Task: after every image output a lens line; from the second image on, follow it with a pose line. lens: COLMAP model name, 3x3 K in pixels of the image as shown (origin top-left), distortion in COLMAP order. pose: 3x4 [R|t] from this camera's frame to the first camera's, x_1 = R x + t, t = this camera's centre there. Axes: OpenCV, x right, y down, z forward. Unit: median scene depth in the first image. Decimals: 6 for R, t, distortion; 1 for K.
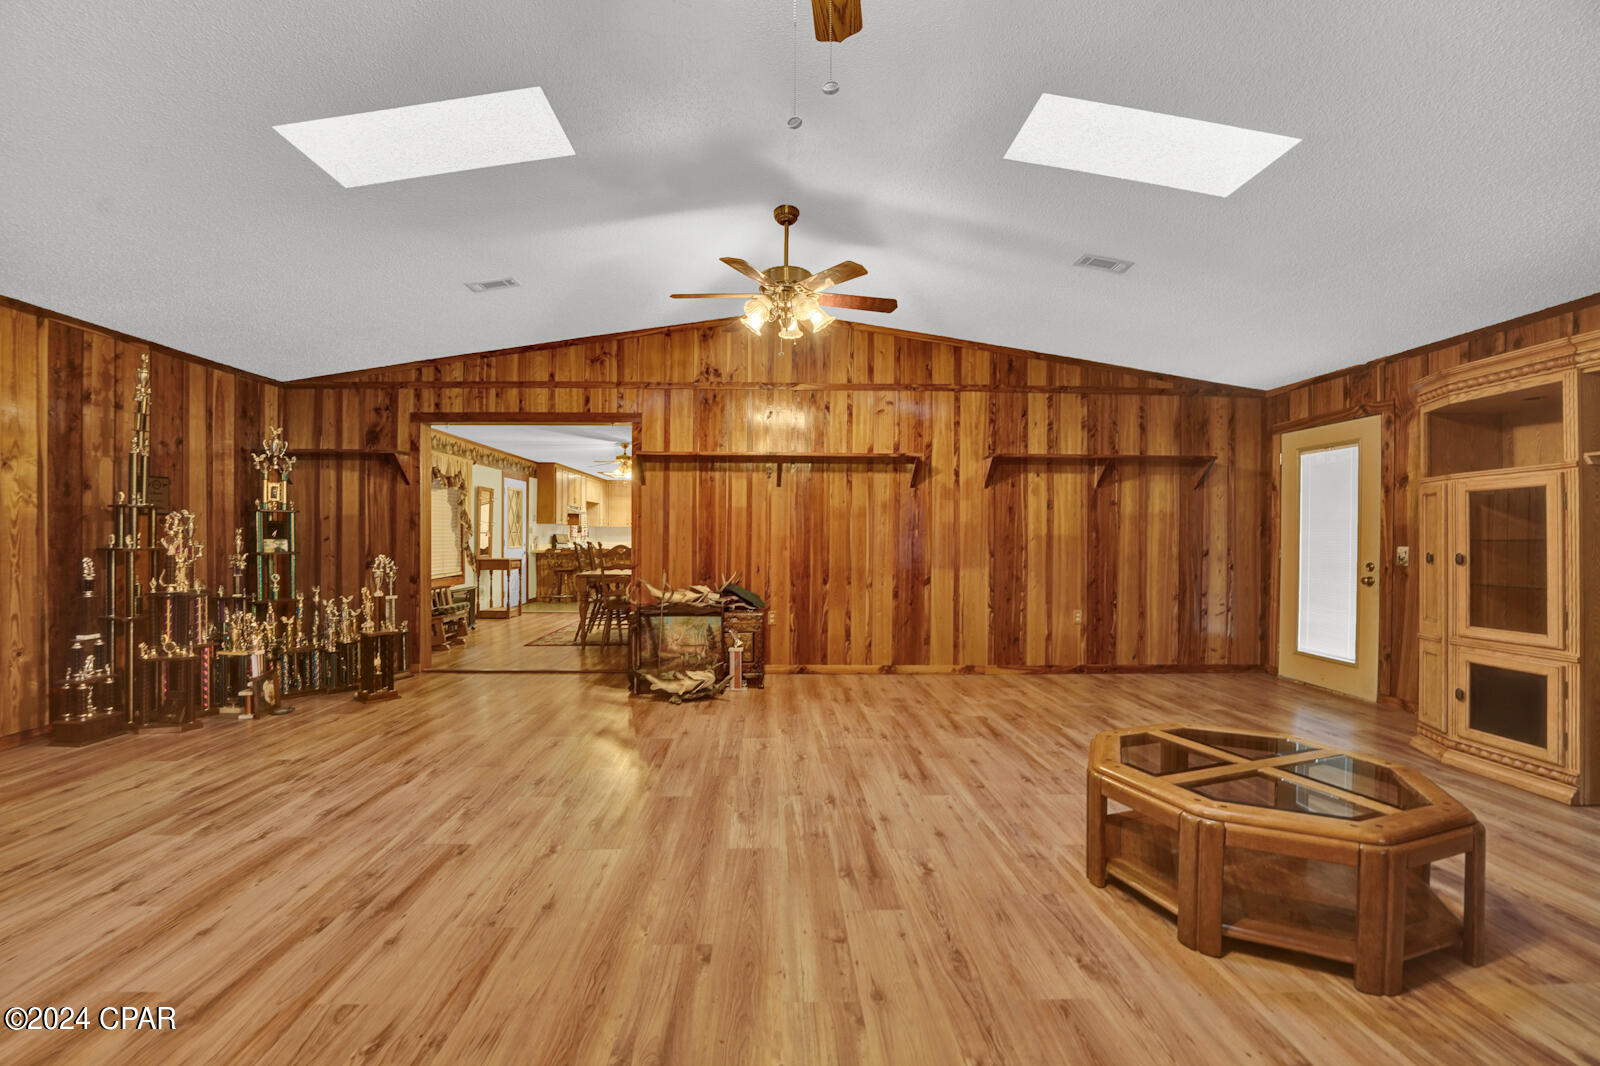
lens RADIAL K [[647.4, 0, 782.0], [0, 647.4, 542.9], [0, 0, 1]] dist [-0.024511, 0.000741]
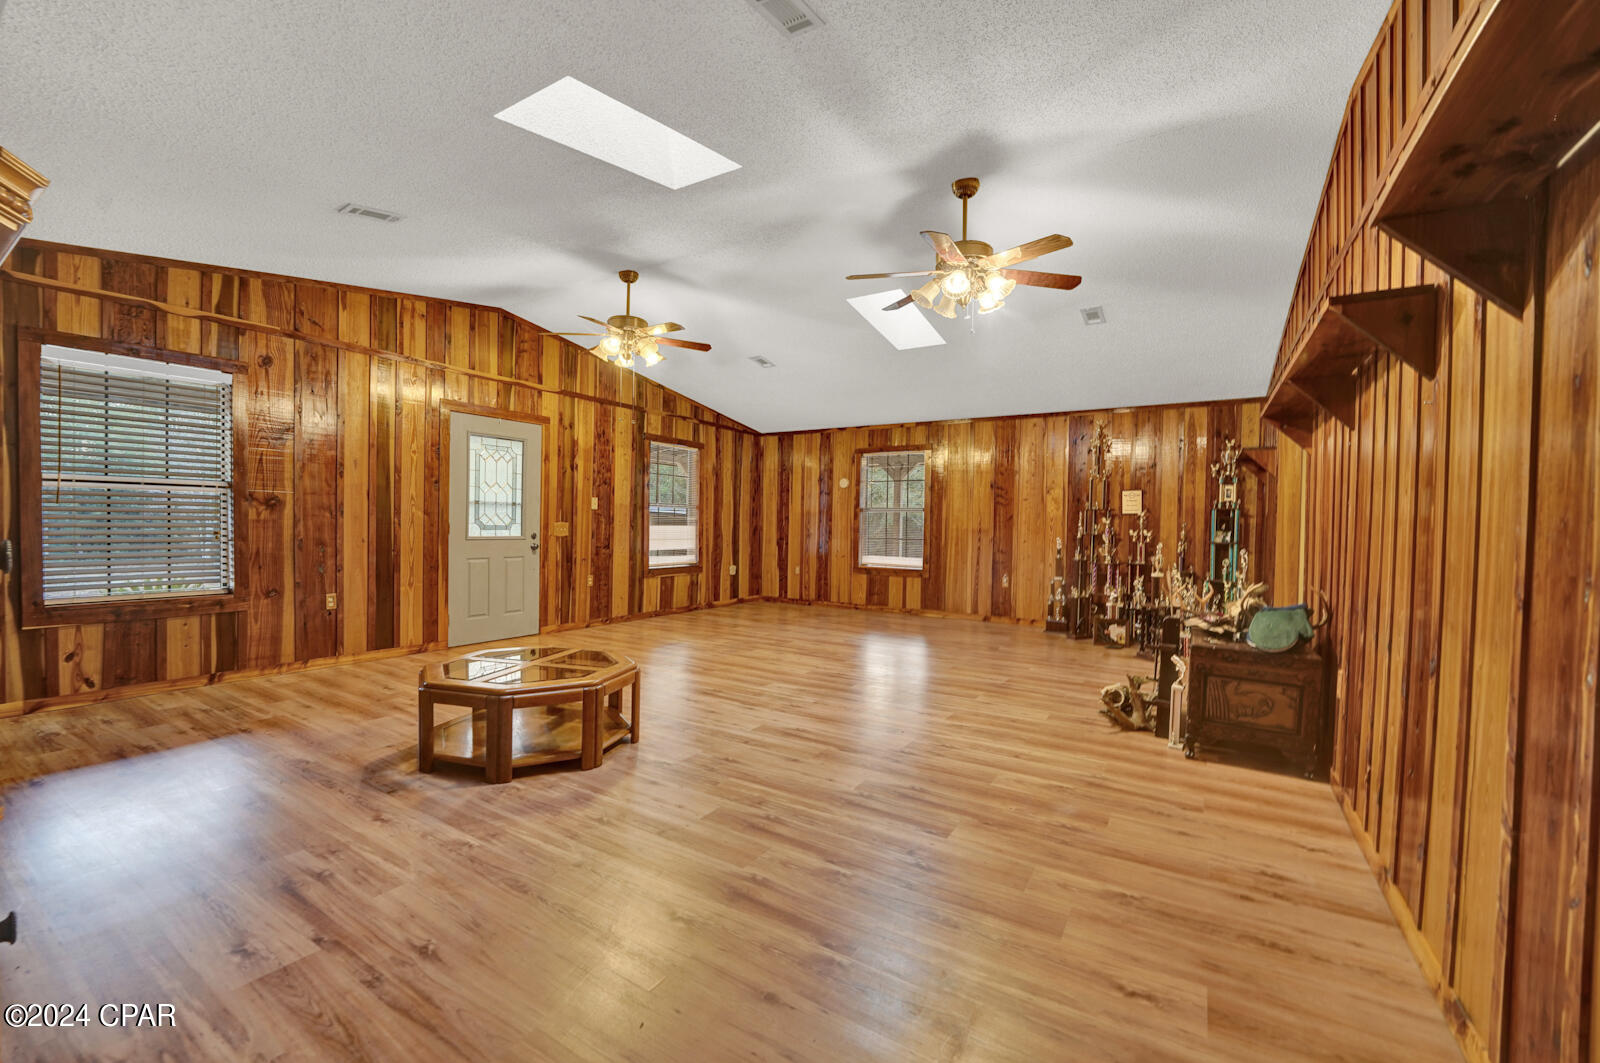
lens RADIAL K [[647.2, 0, 793.6], [0, 647.2, 536.3], [0, 0, 1]] dist [-0.026004, 0.000248]
pose [[-0.539941, 0.005985, -0.841682, 0.657835], [-0.026864, 0.999343, 0.024339, -0.003937], [0.841274, 0.035753, -0.539425, 0.907444]]
